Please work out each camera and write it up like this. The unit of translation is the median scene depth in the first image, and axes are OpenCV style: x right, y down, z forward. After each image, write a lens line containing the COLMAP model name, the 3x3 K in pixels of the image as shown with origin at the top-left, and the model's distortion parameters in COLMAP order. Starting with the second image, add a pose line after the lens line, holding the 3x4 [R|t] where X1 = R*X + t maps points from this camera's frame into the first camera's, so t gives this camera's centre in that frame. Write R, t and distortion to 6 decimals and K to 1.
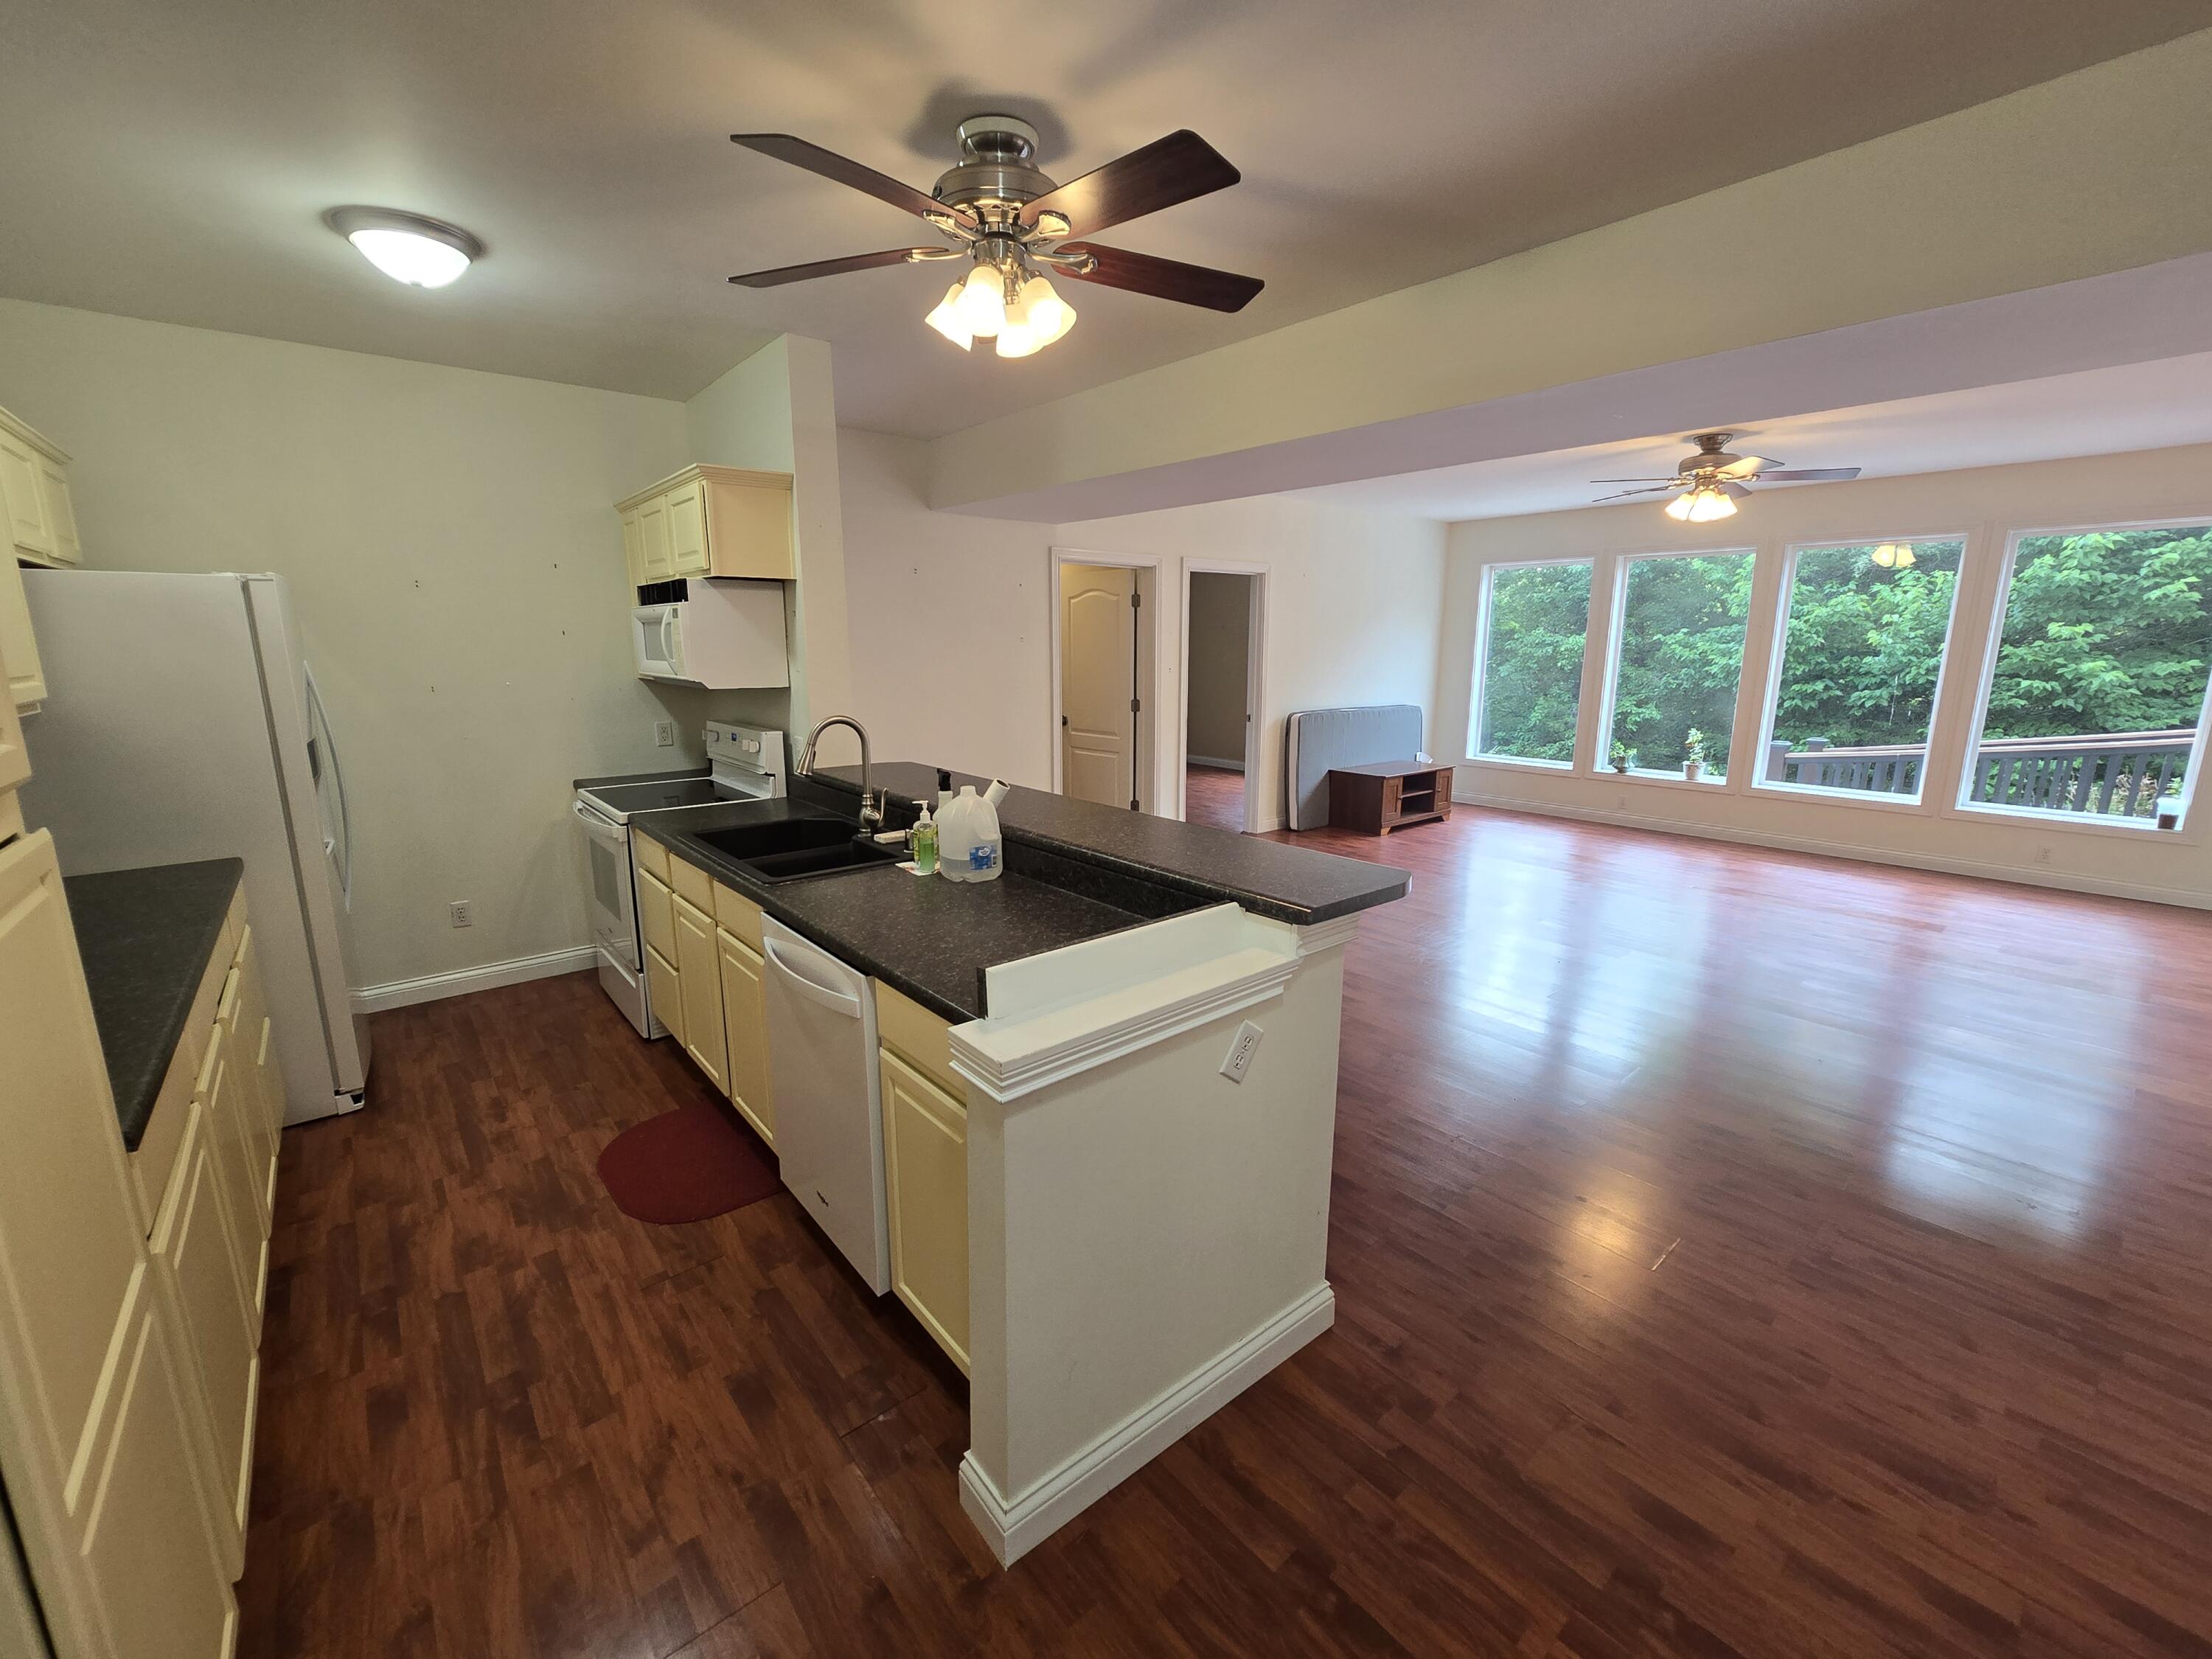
lens RADIAL K [[905.9, 0, 1113.6], [0, 905.9, 819.4], [0, 0, 1]] dist [-0.009495, 0.004798]
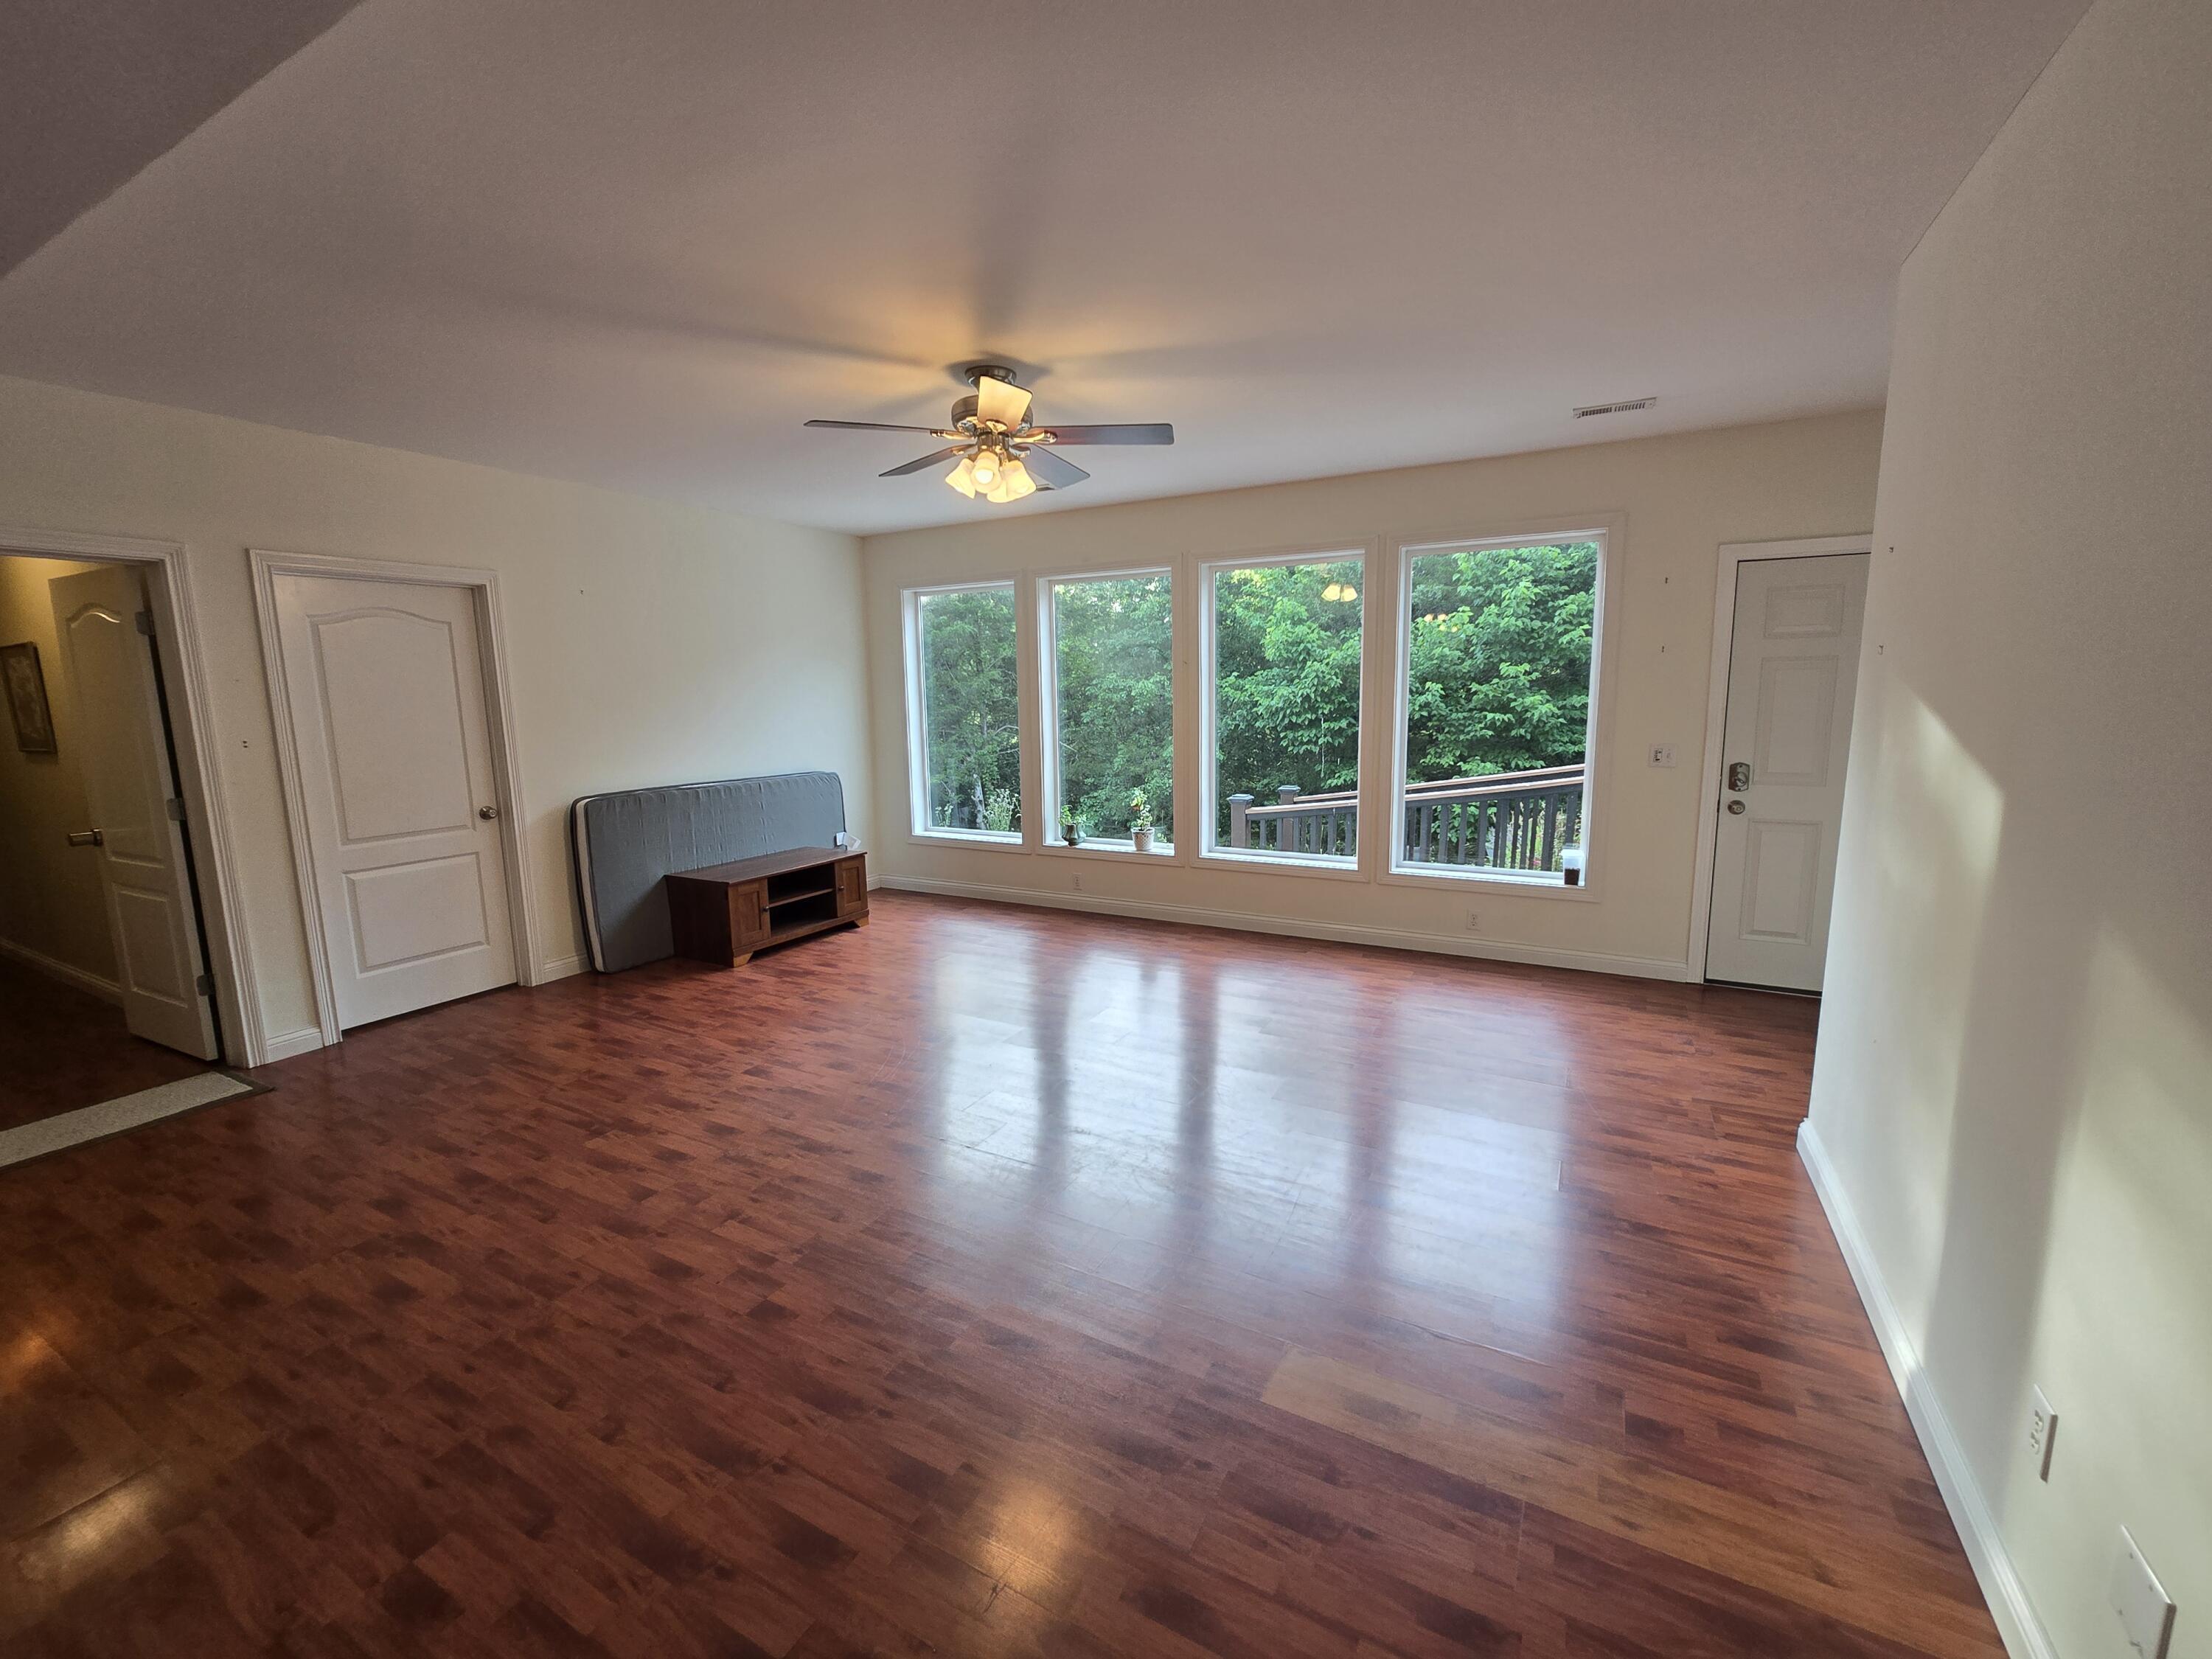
lens RADIAL K [[905.9, 0, 1113.6], [0, 905.9, 819.4], [0, 0, 1]] dist [-0.009495, 0.004798]
pose [[0.930817, -0.068598, 0.358991, 0.162748], [0.087966, 0.995403, -0.037877, -0.021410], [-0.354742, 0.066835, 0.932572, 0.123397]]
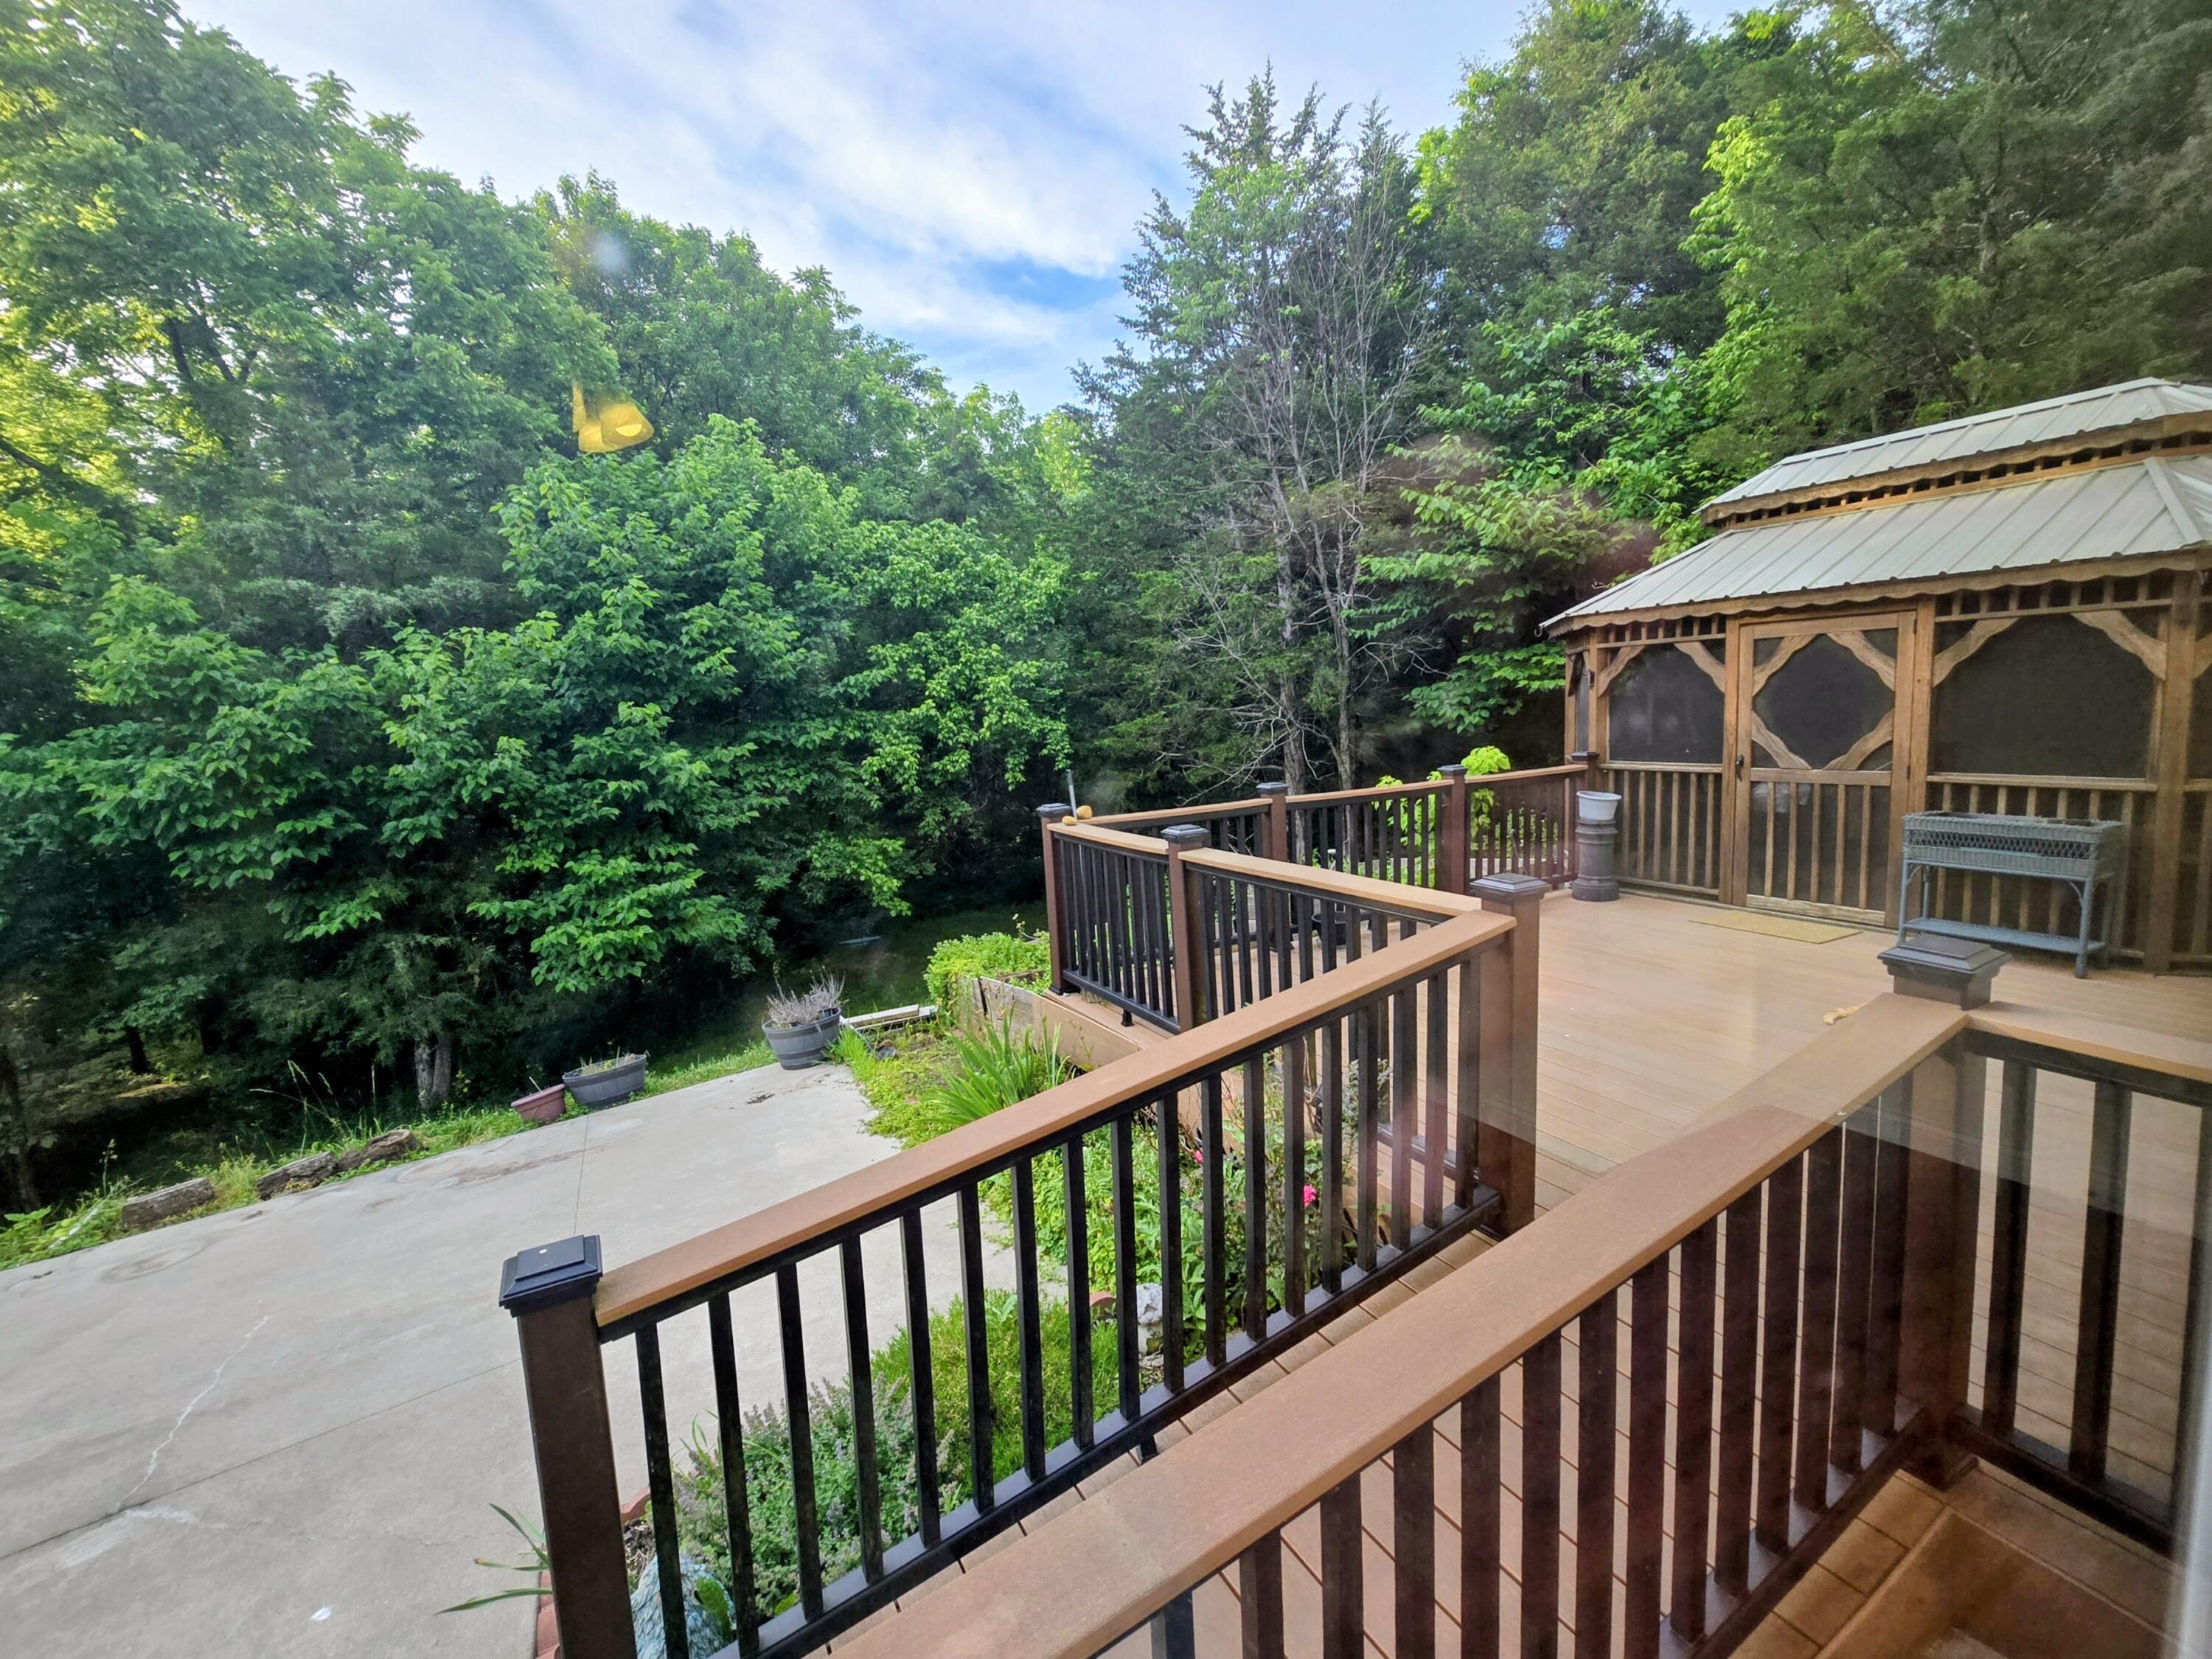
lens RADIAL K [[980.8, 0, 1107.2], [0, 980.8, 822.4], [0, 0, 1]] dist [-0.002189, -0.000622]
pose [[0.213217, -0.129159, 0.968430, 0.348737], [0.238301, 0.968161, 0.076657, -0.092562], [-0.947497, 0.214433, 0.237208, 0.467452]]
